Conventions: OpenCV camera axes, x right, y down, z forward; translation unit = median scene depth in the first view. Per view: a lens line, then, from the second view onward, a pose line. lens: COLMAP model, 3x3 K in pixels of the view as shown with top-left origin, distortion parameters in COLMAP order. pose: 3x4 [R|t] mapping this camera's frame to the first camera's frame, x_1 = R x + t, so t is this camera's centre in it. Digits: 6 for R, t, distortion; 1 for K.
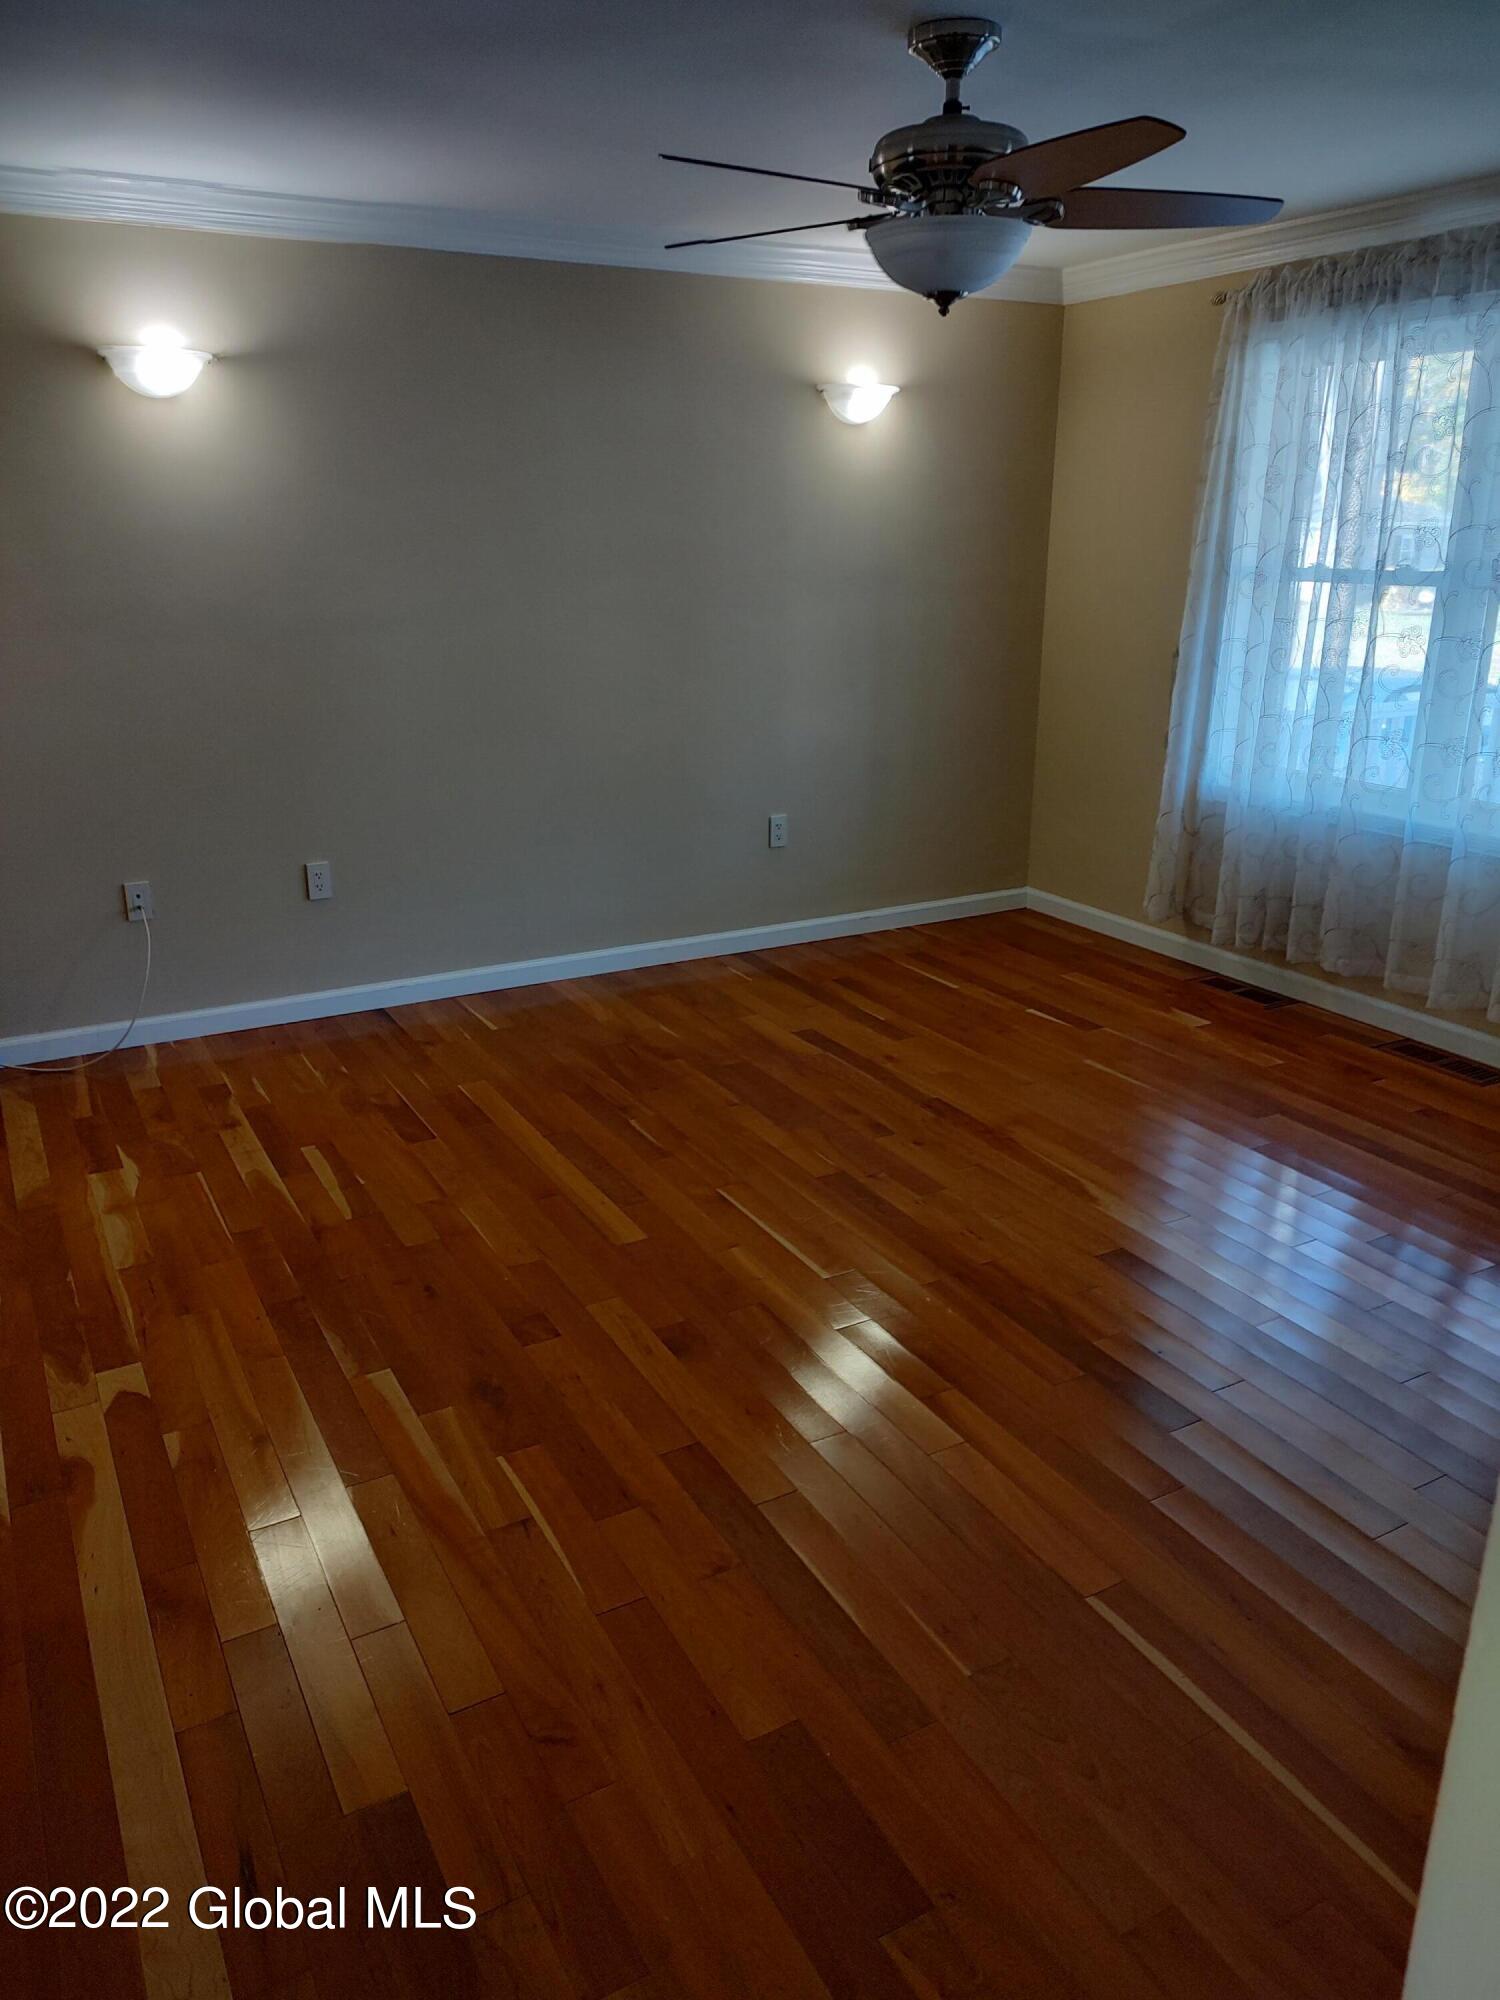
lens RADIAL K [[1428.7, 0, 745.4], [0, 1428.7, 1006.4], [0, 0, 1]] dist [0.024911, -0.015940]
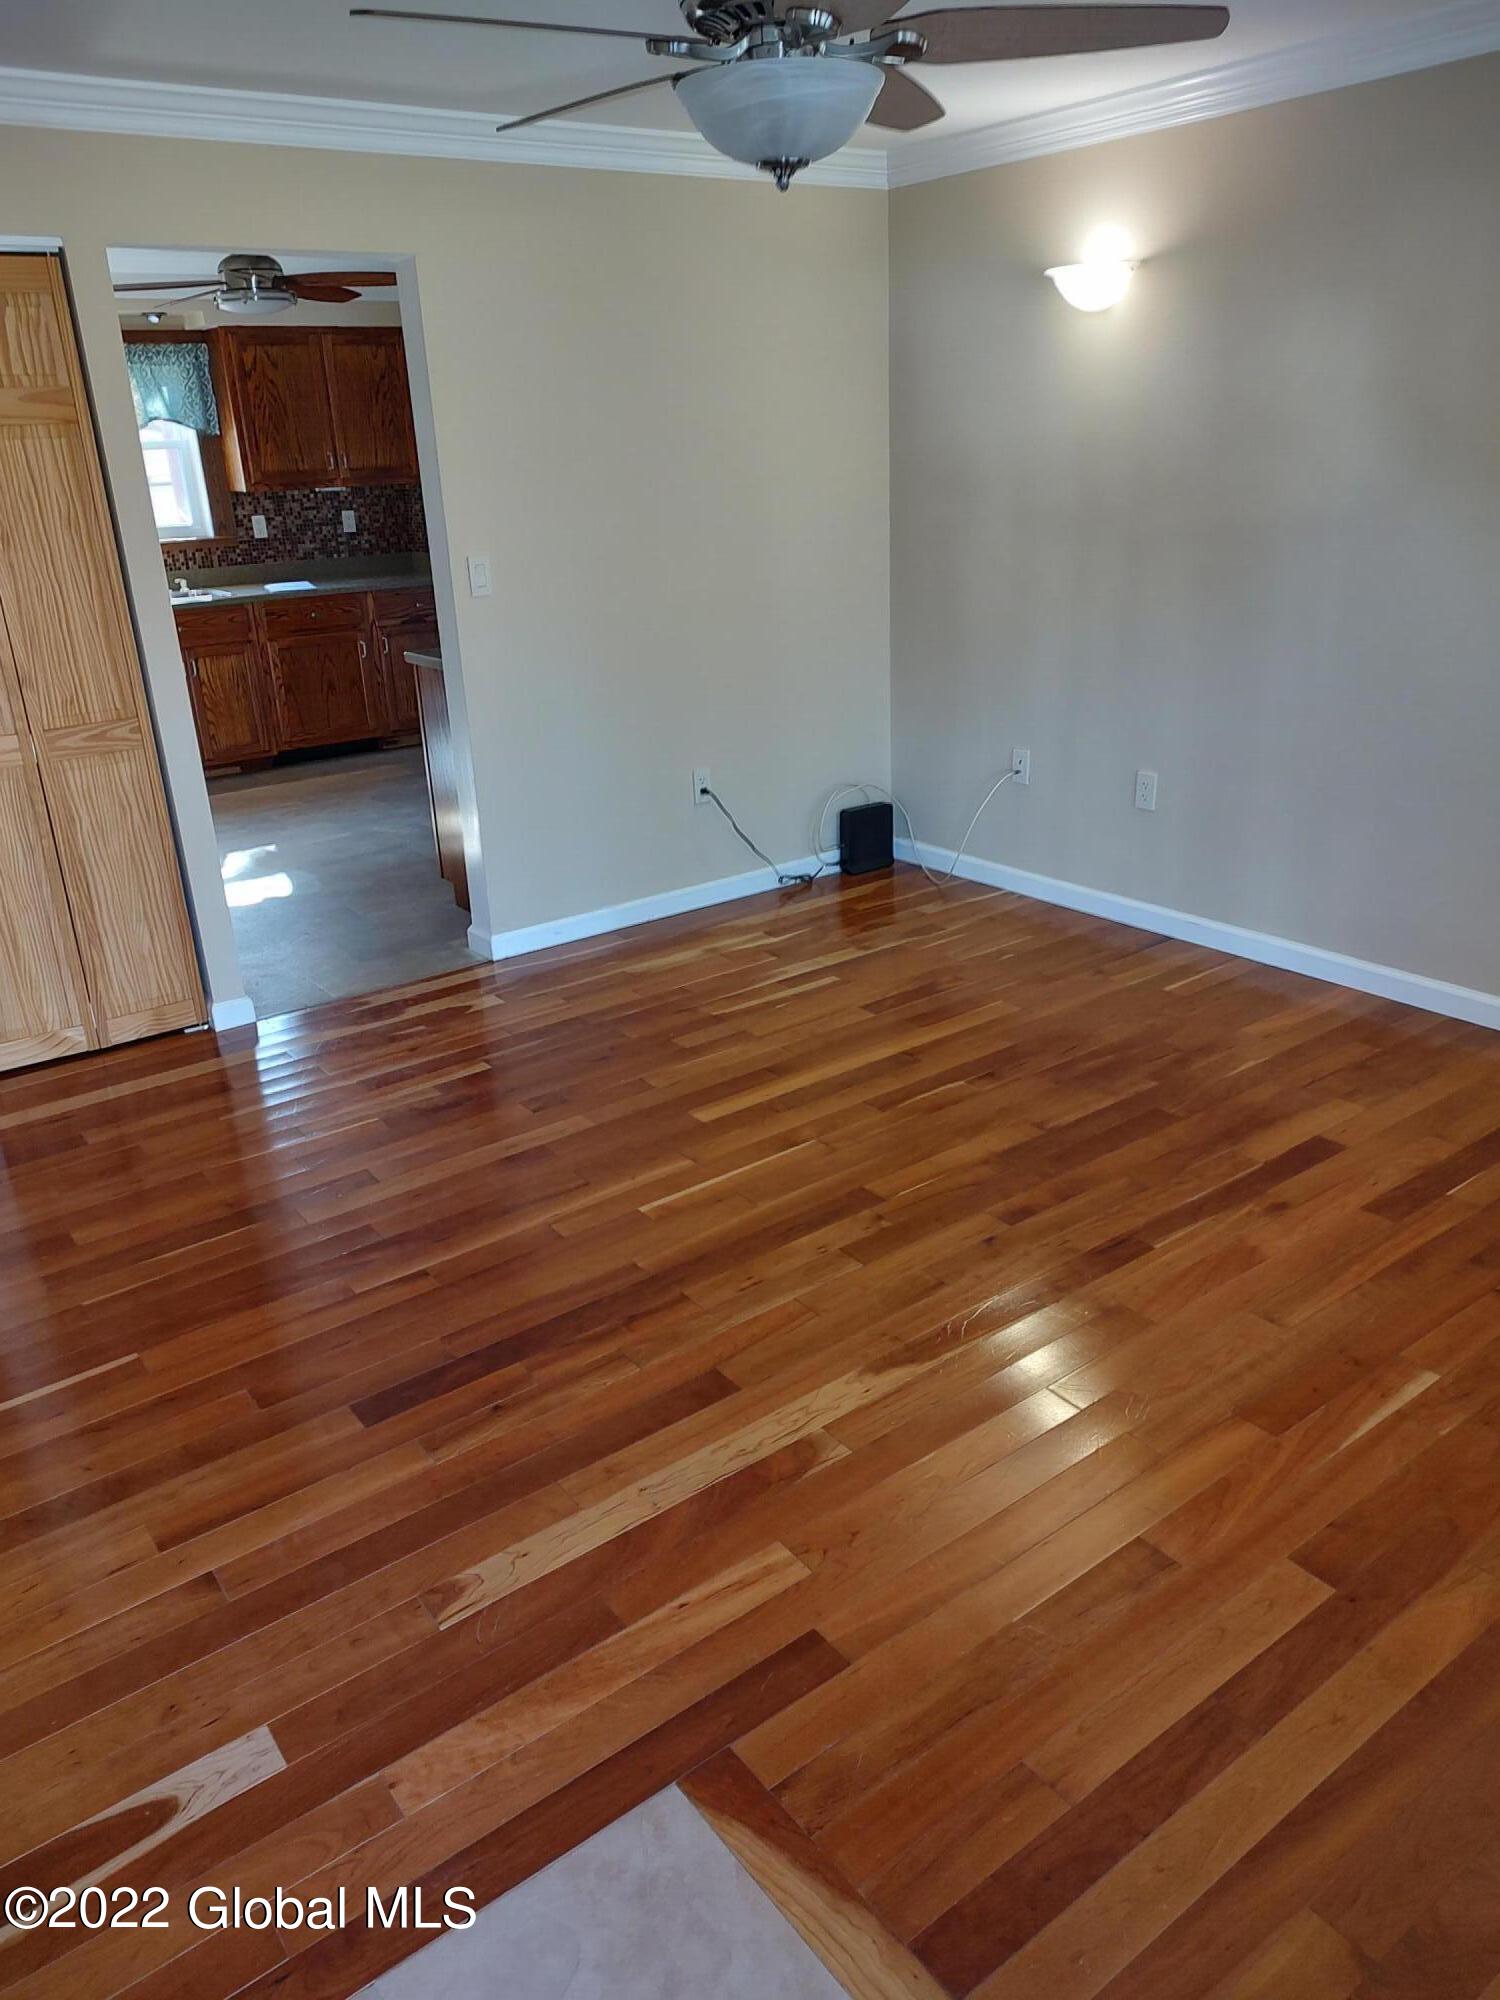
lens RADIAL K [[1428.7, 0, 752.5], [0, 1428.7, 1002.9], [0, 0, 1]] dist [0.024911, -0.015940]
pose [[0.131859, 0.359021, -0.923968, 0.738800], [-0.275249, 0.908713, 0.313813, -0.220951], [0.952287, 0.212942, 0.218642, 0.636996]]
